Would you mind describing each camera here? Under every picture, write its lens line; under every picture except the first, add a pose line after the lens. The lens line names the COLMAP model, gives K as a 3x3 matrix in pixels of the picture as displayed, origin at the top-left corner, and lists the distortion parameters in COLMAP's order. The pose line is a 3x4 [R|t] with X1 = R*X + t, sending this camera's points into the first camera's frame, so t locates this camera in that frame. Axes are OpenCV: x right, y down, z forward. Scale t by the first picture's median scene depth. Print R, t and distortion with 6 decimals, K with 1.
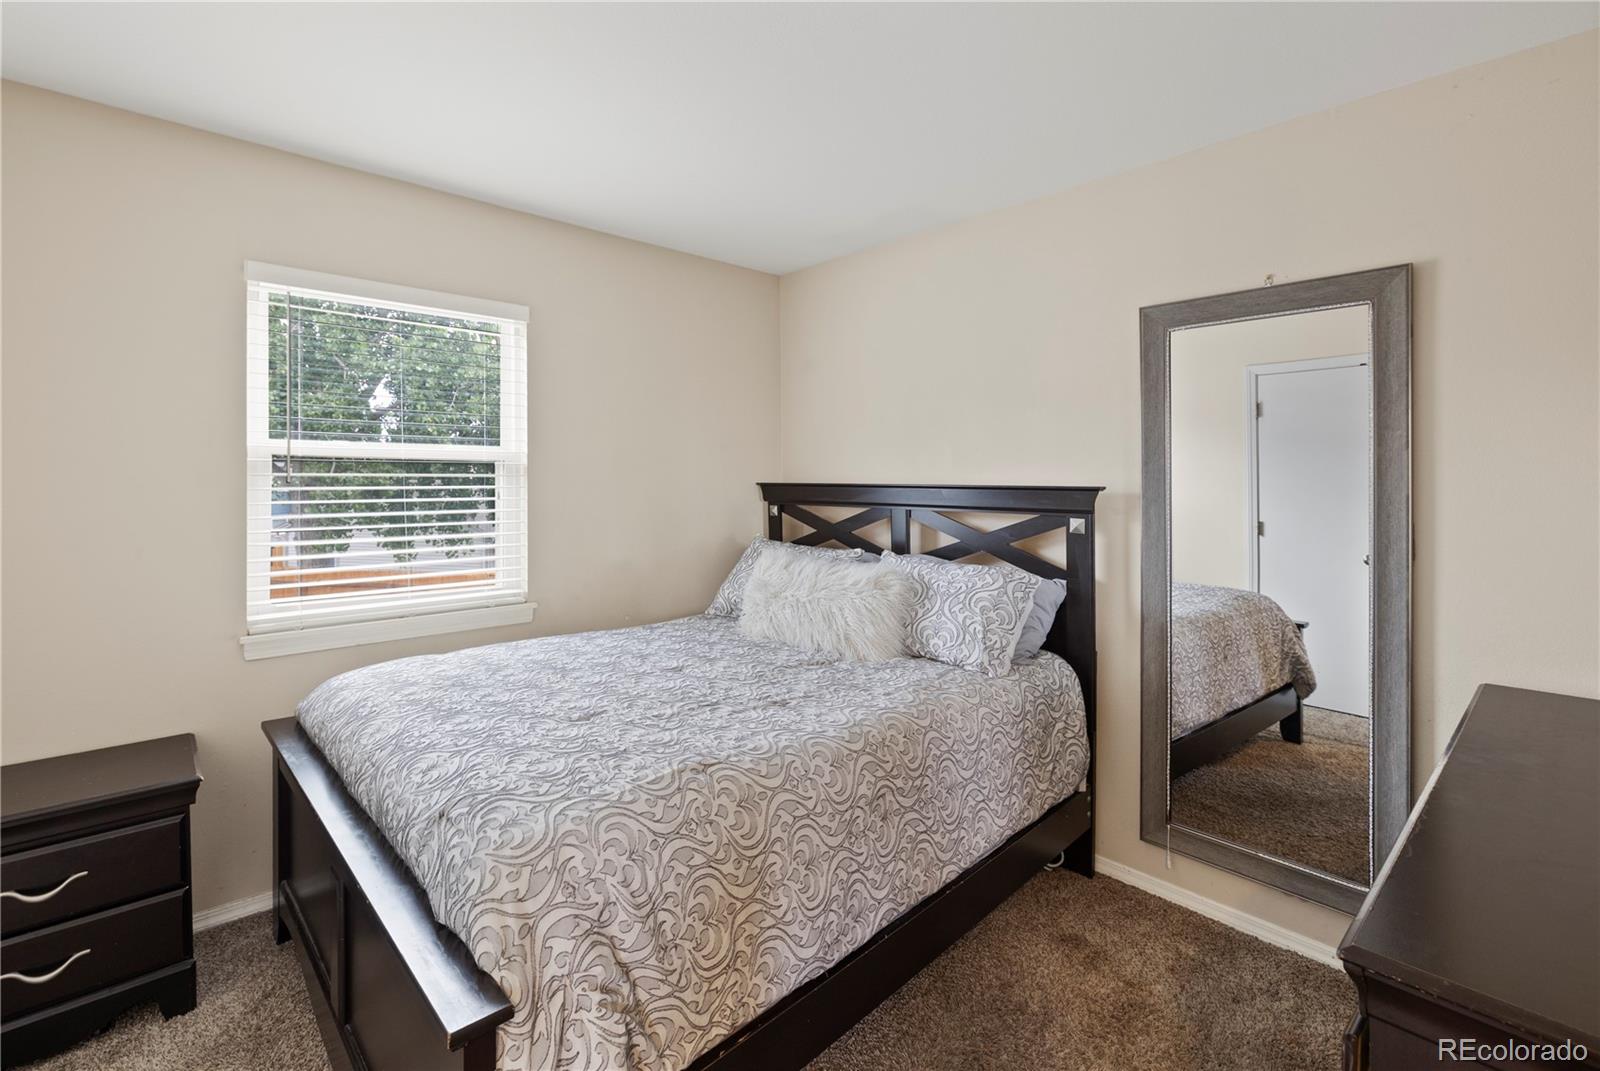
lens RADIAL K [[710.5, 0, 775.5], [0, 710.5, 477.9], [0, 0, 1]] dist [-0.000998, -0.000731]
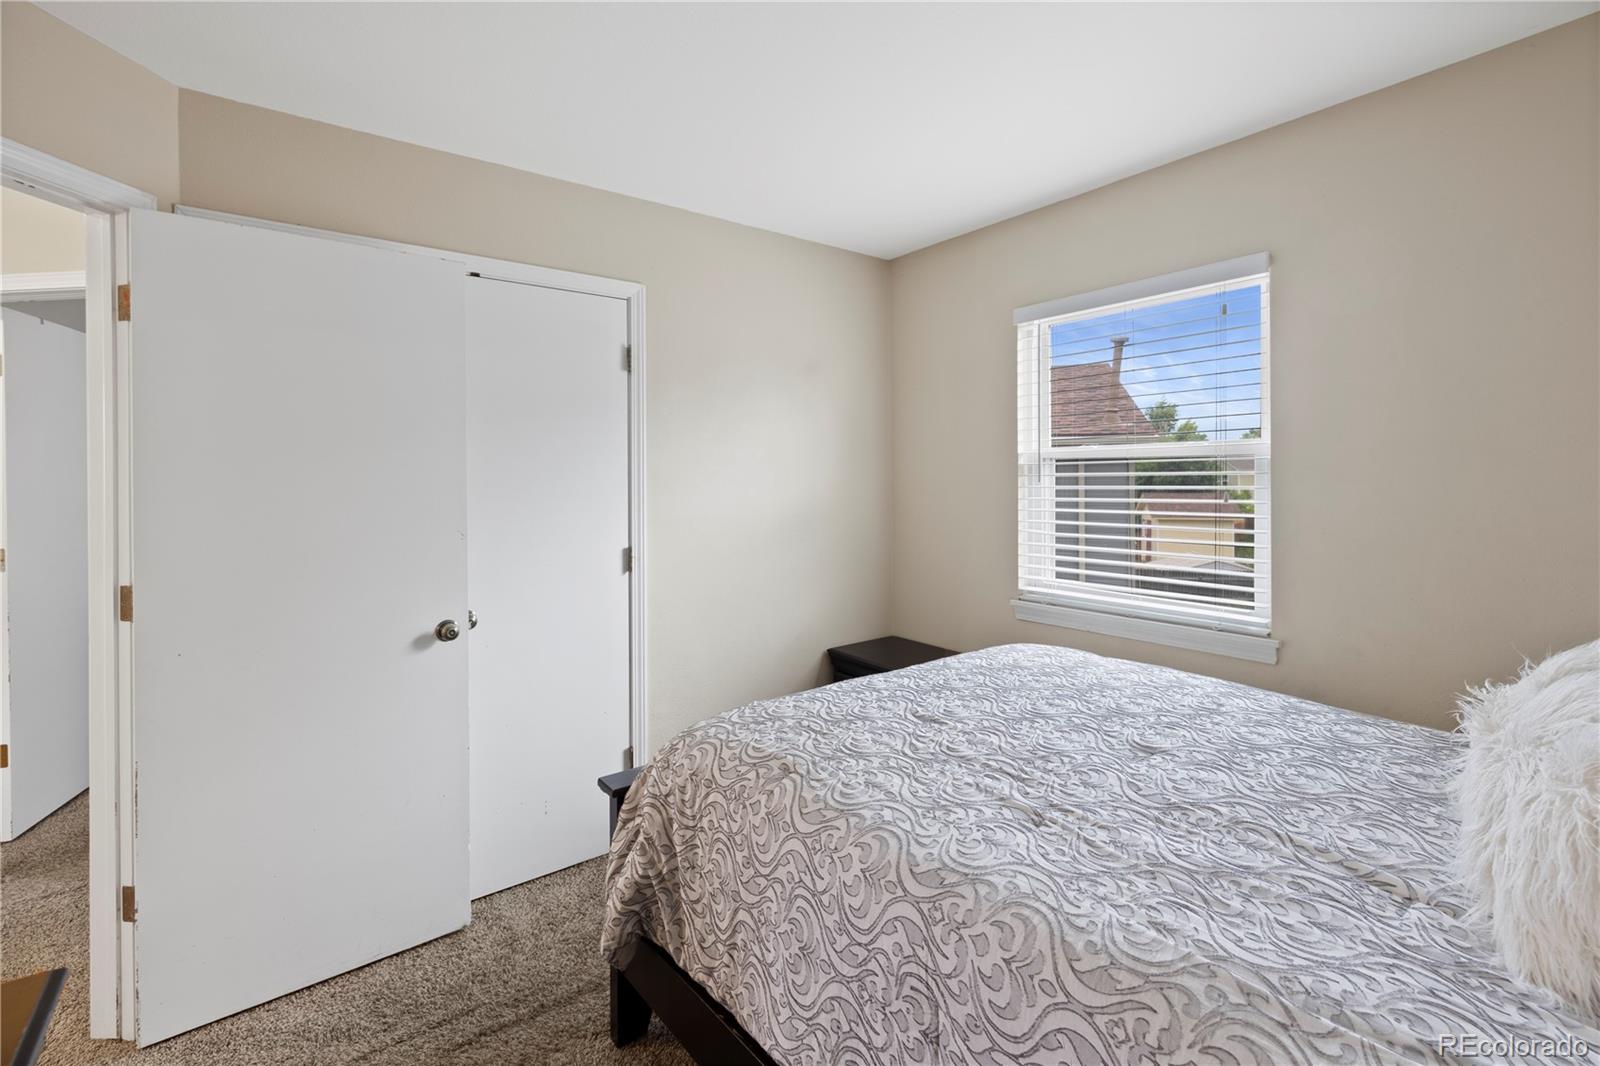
lens RADIAL K [[697.2, 0, 779.9], [0, 697.2, 483.5], [0, 0, 1]] dist [-0.001202, -0.000040]
pose [[-0.077041, 0.003560, -0.997022, 0.788770], [0.002549, 0.999991, 0.003373, 0.005574], [0.997025, -0.002281, -0.077050, 0.964082]]
